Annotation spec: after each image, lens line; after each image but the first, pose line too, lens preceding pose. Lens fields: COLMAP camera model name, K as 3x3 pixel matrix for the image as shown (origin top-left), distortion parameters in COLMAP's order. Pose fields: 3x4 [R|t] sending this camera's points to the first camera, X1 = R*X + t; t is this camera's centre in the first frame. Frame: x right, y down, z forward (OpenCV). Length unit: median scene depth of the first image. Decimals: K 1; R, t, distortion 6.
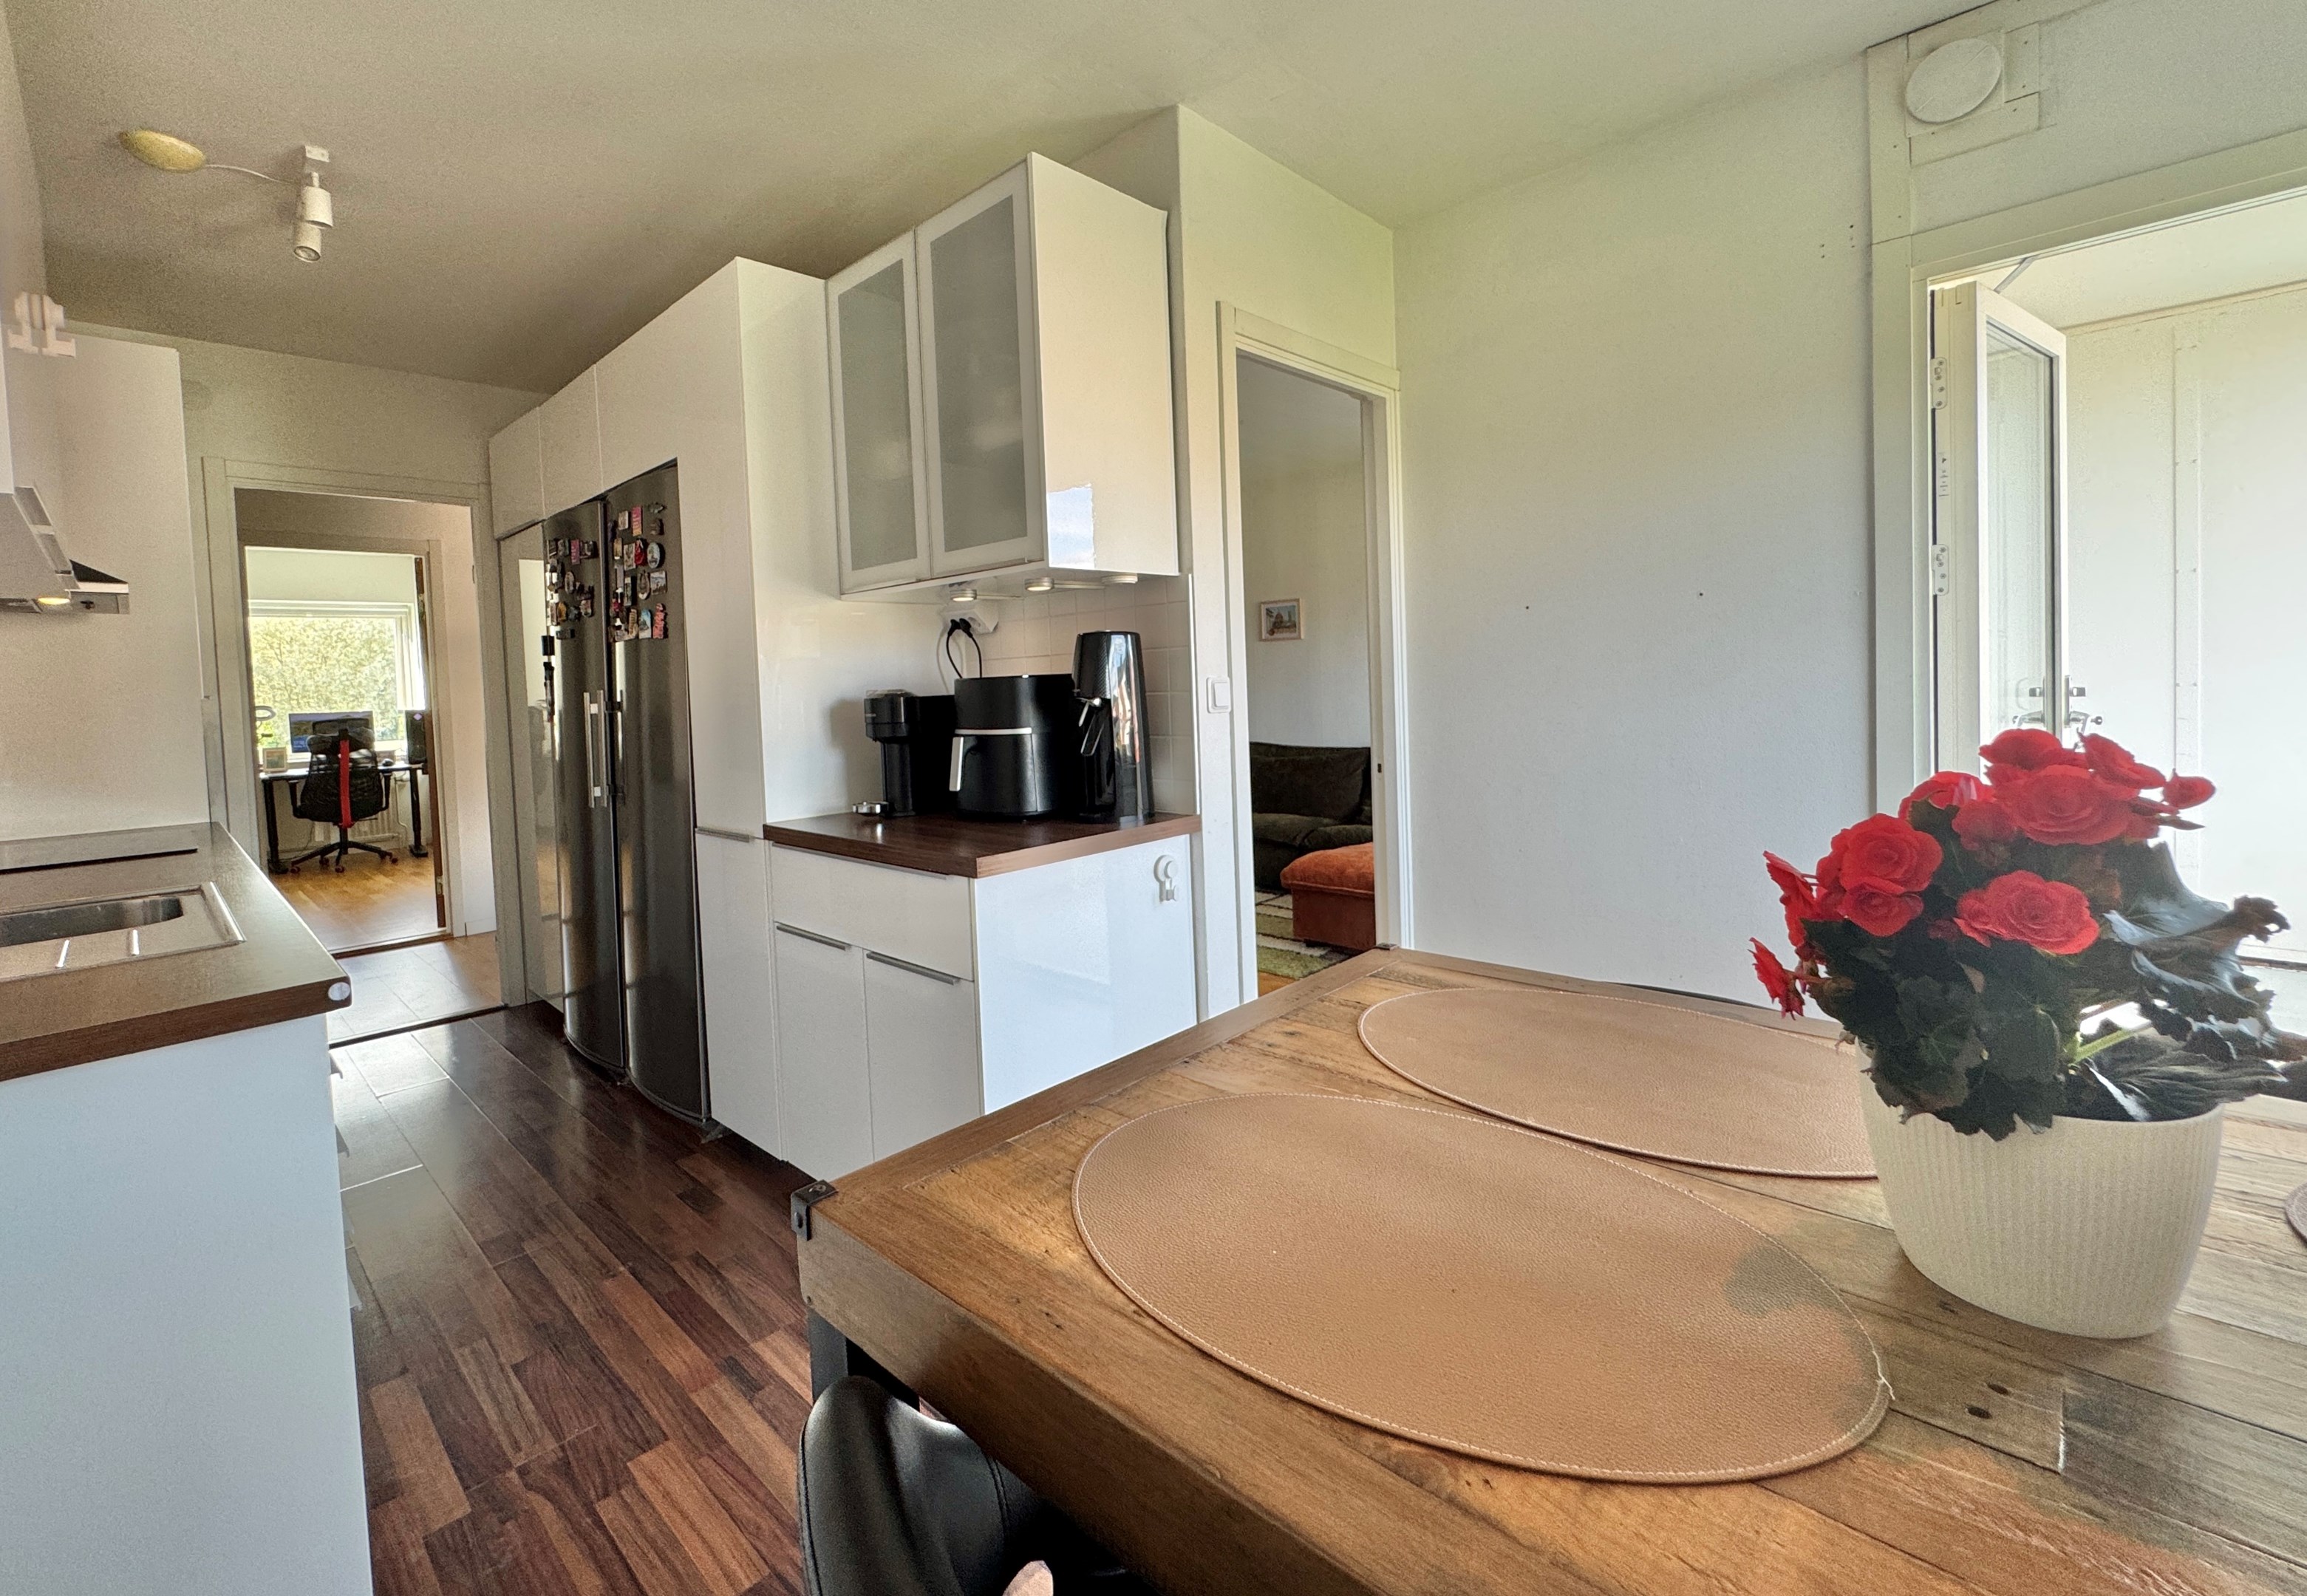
lens RADIAL K [[981.6, 0, 1109.7], [0, 981.6, 716.7], [0, 0, 1]] dist [-0.000639, -0.000309]
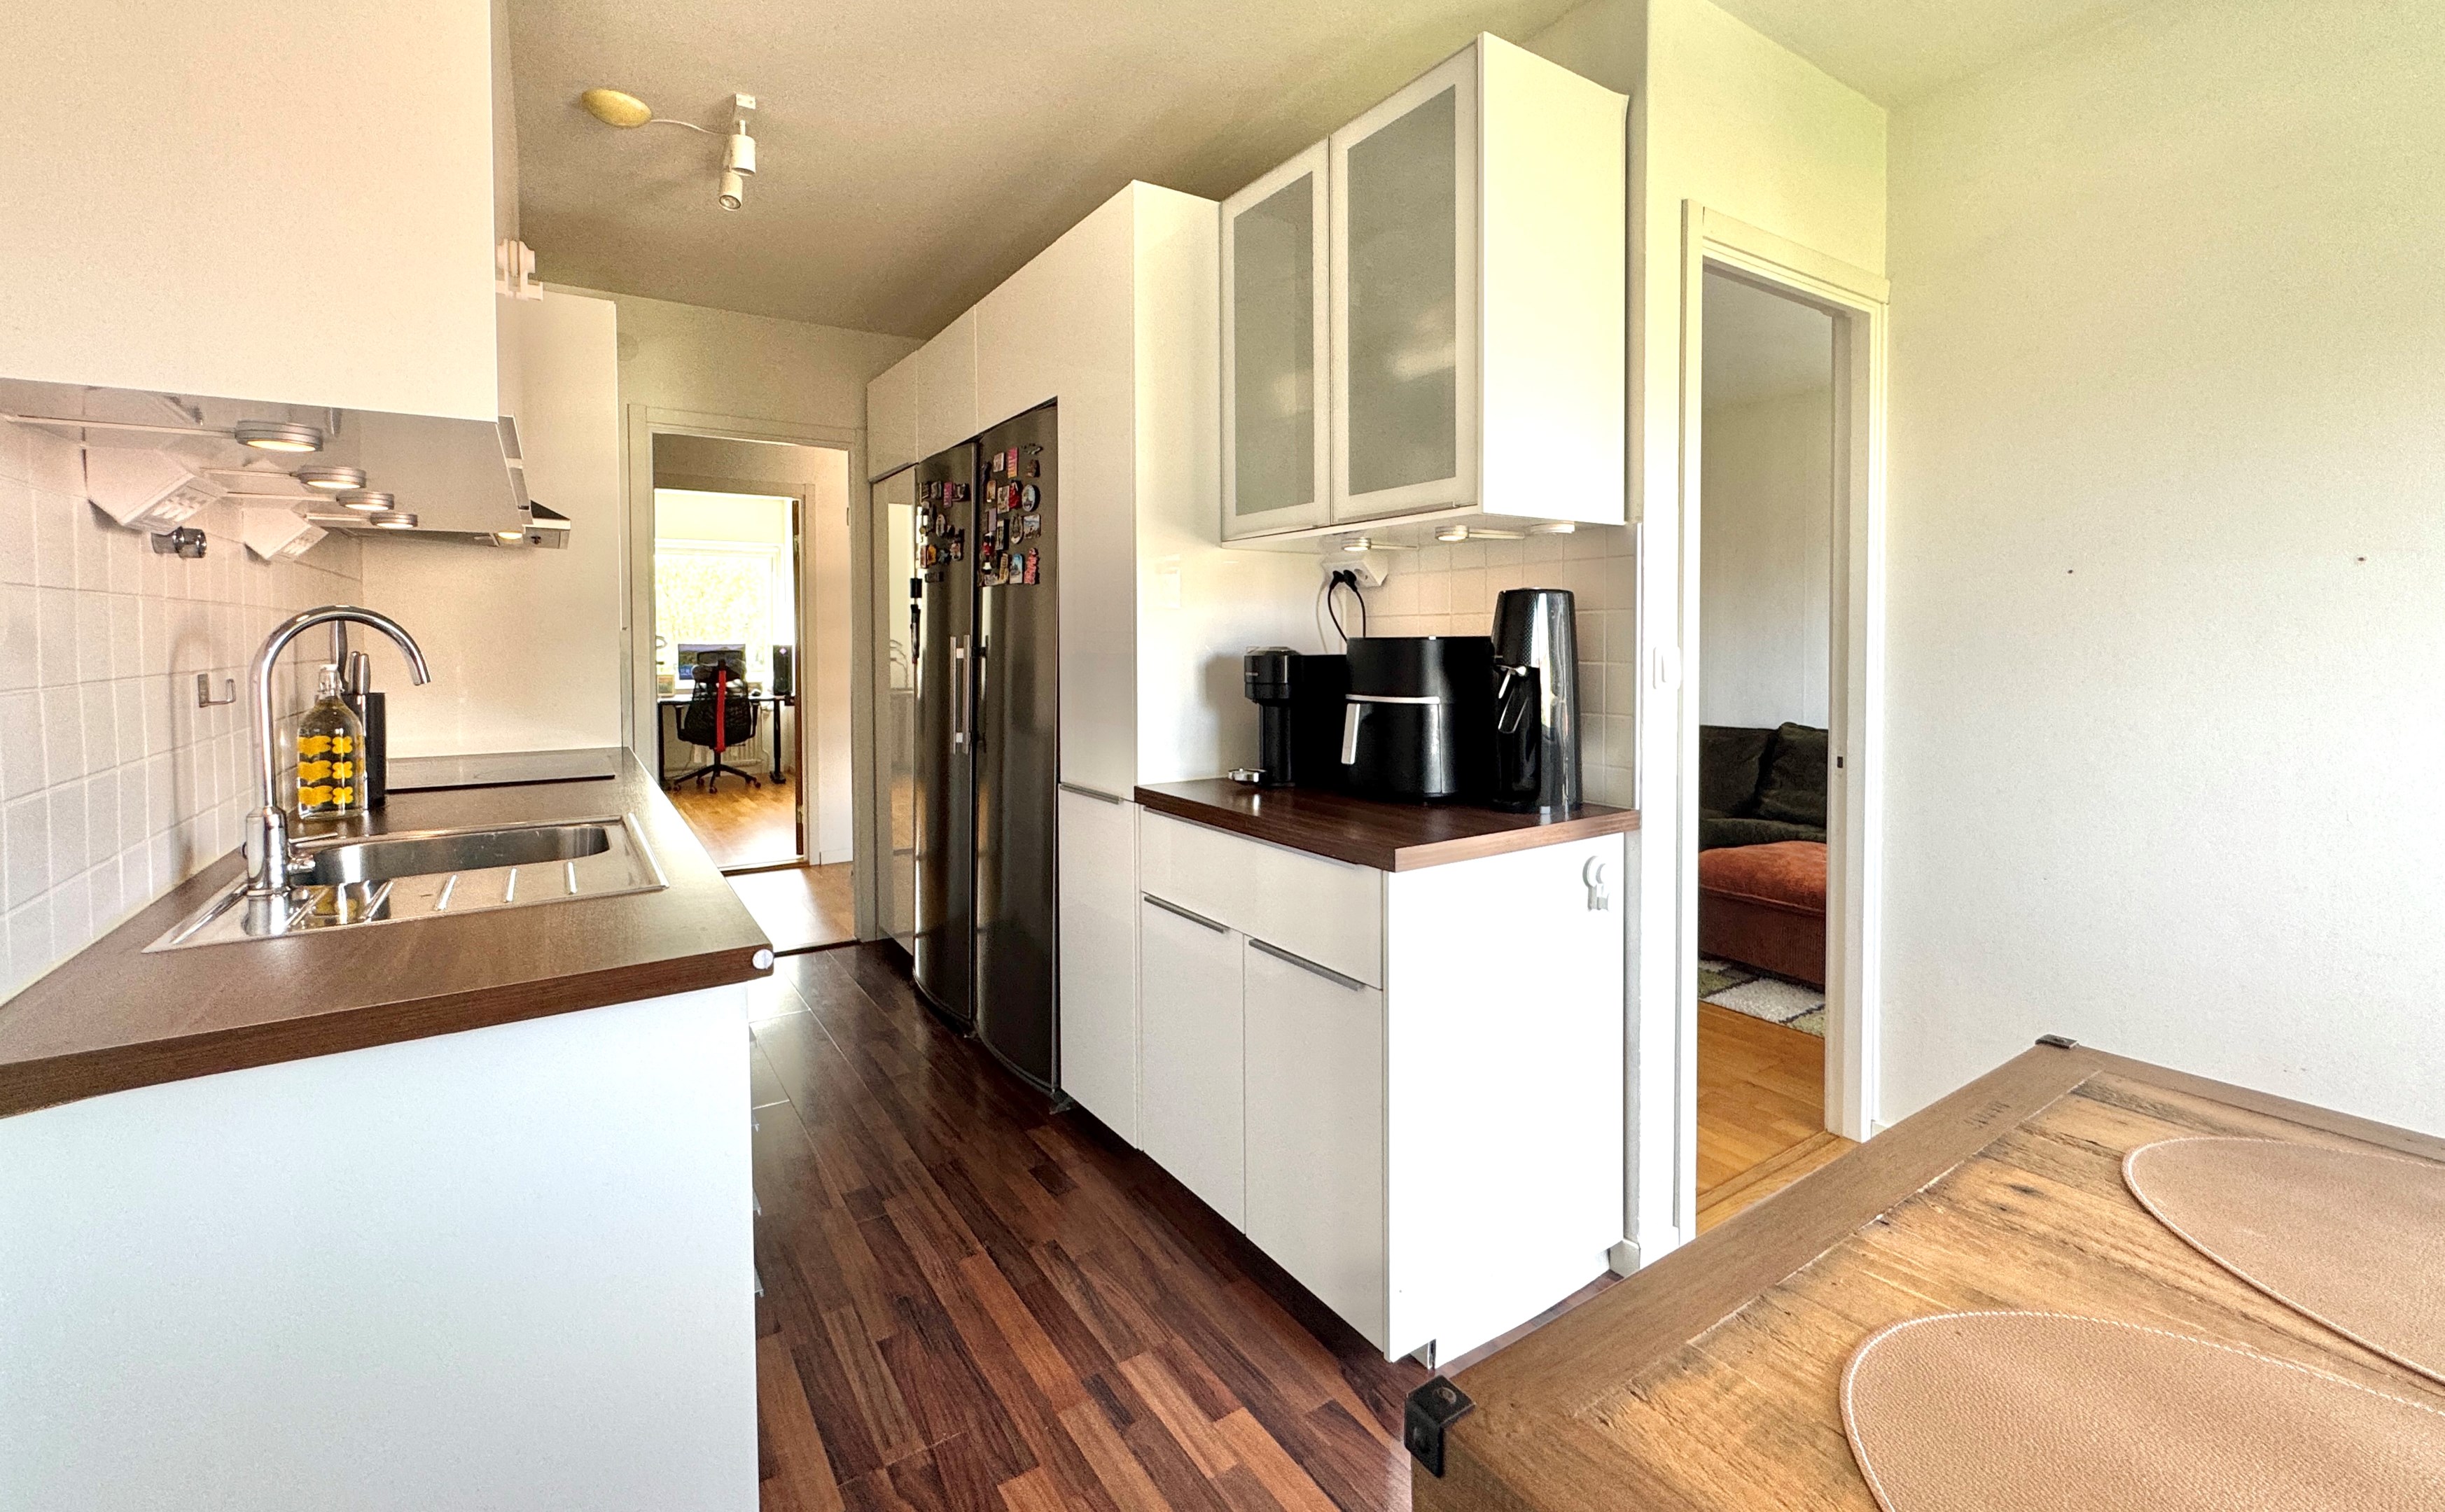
lens RADIAL K [[1028.3, 0, 1218.6], [0, 1028.3, 664.4], [0, 0, 1]] dist [-0.000267, 0.000341]
pose [[0.977303, 0.040712, -0.207899, -0.072796], [-0.042483, 0.999089, -0.004060, -0.005197], [0.207545, 0.012800, 0.978142, 0.056816]]
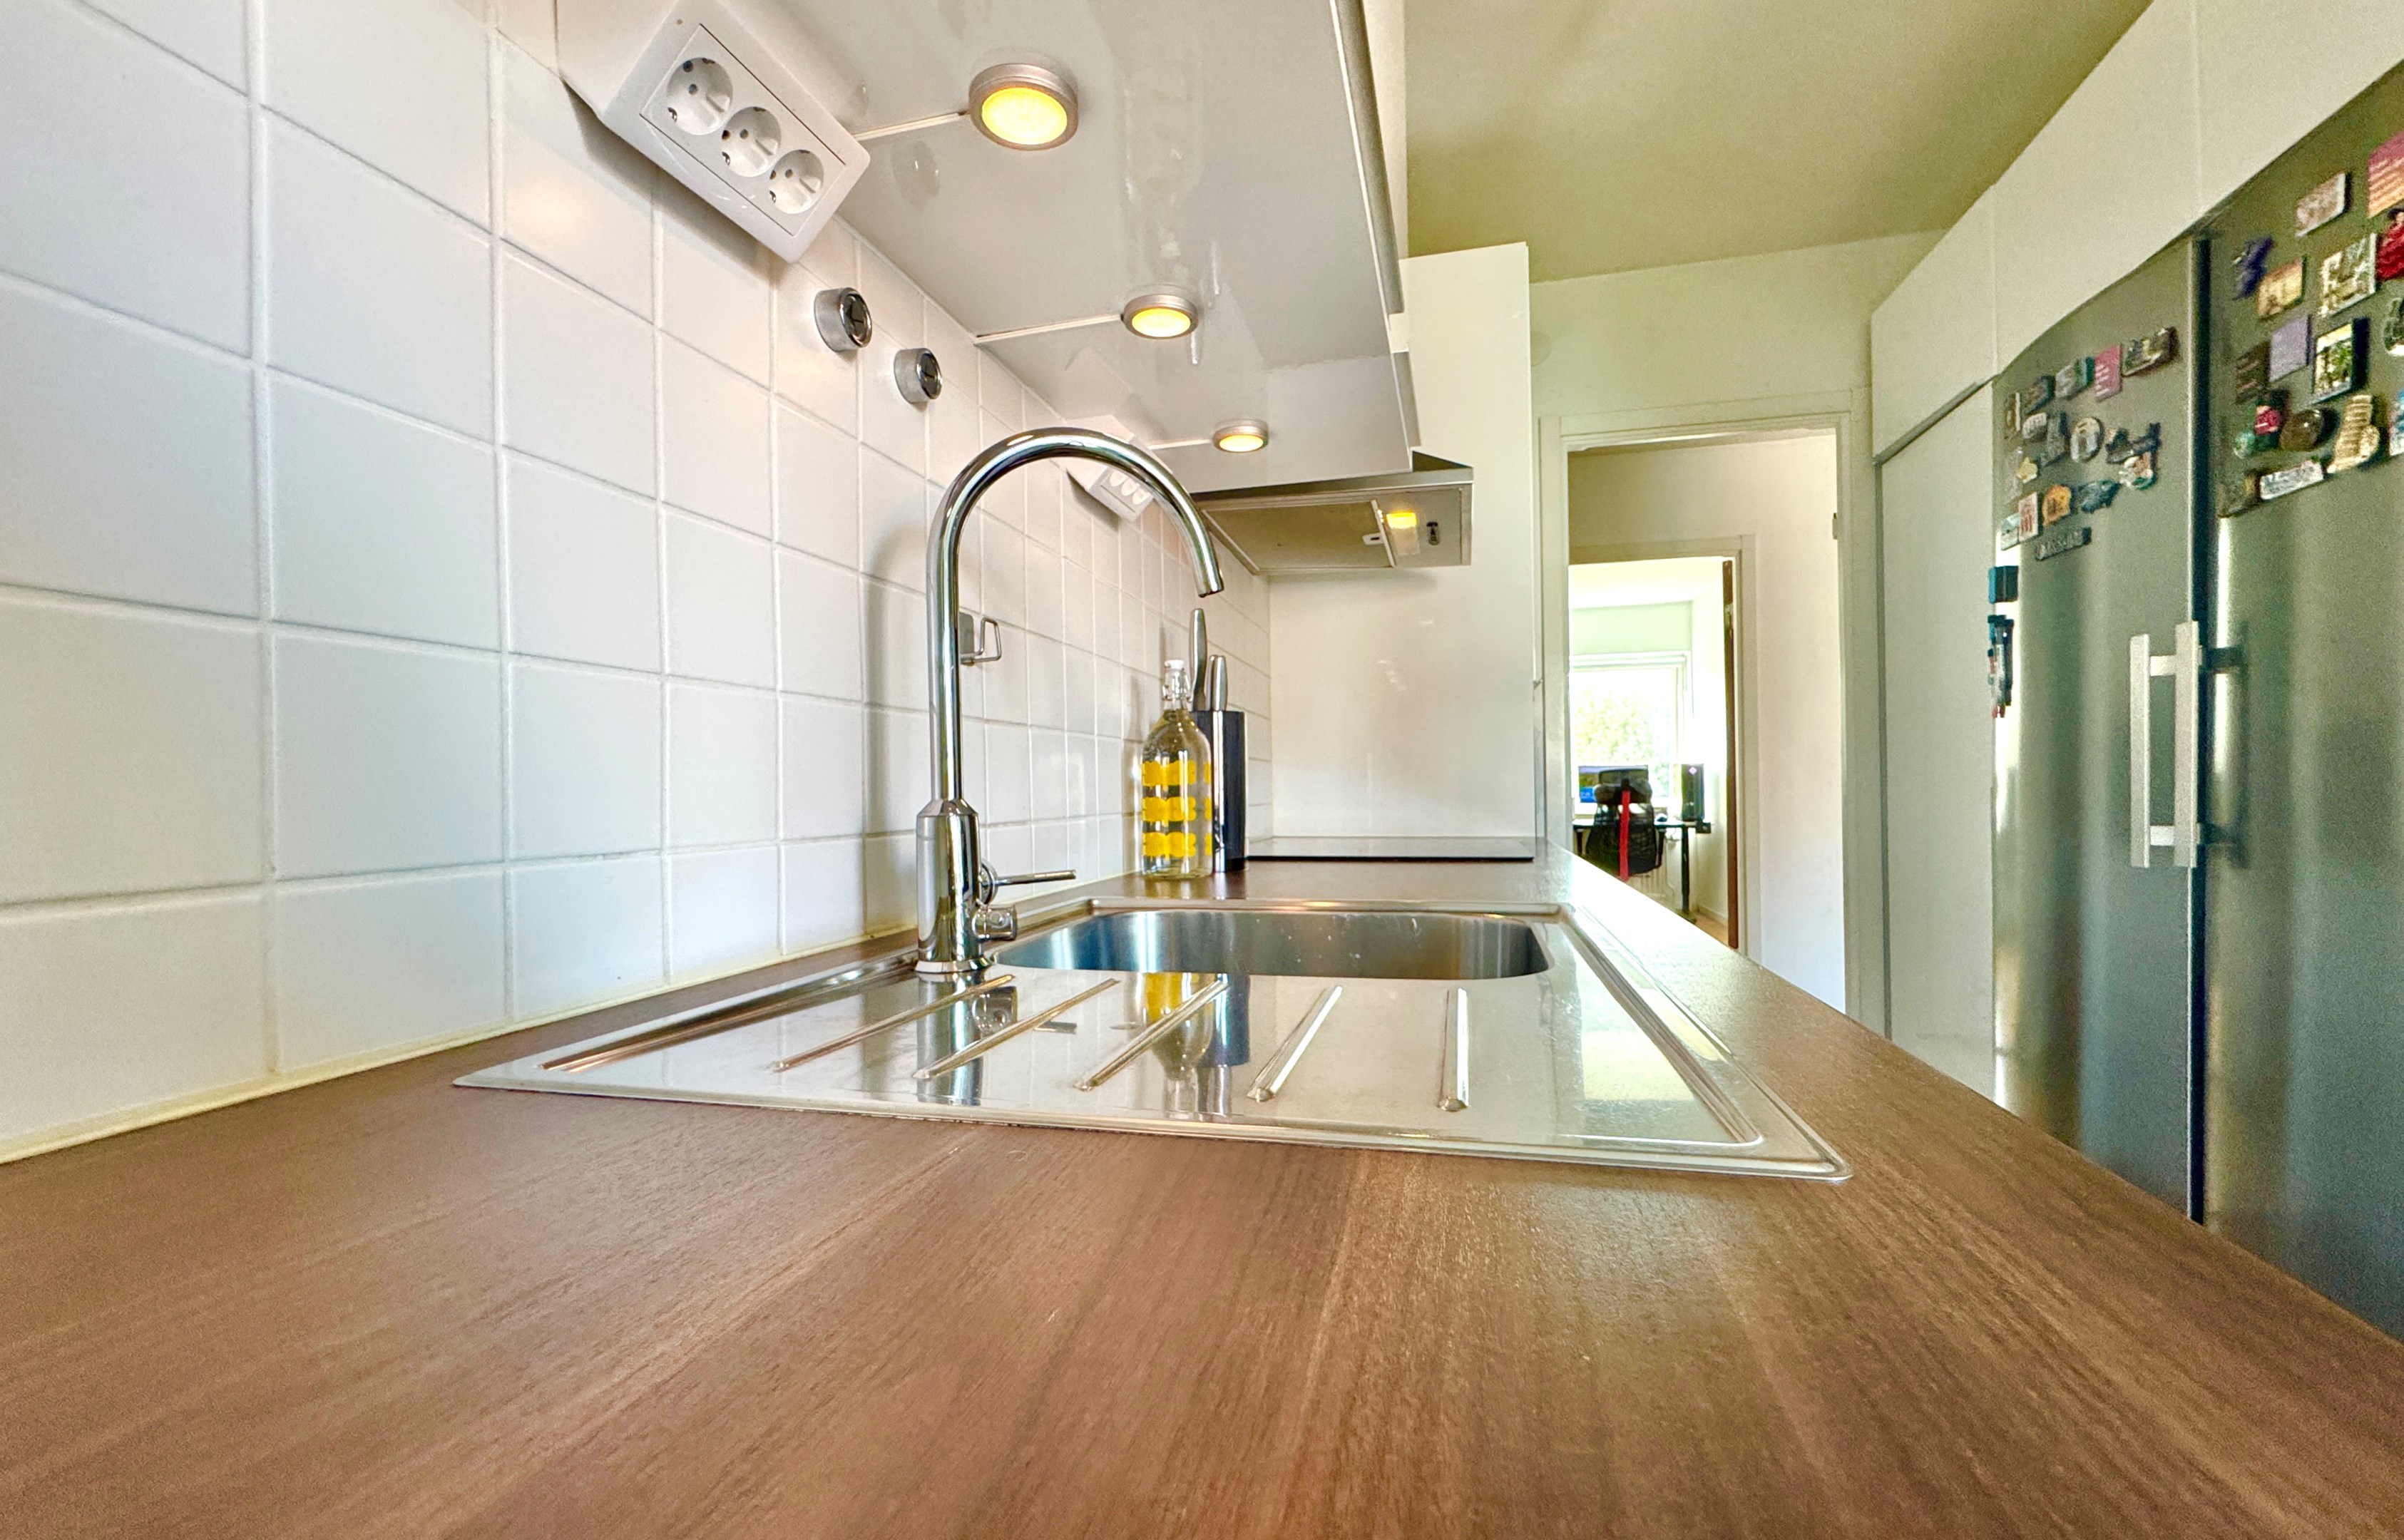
lens RADIAL K [[1055.4, 0, 1202.0], [0, 1055.4, 770.0], [0, 0, 1]] dist [0.000259, -0.000013]
pose [[0.512906, 0.023294, -0.858129, -0.436246], [-0.042282, 0.999104, 0.001849, 0.087744], [0.857403, 0.035335, 0.513431, 0.443993]]
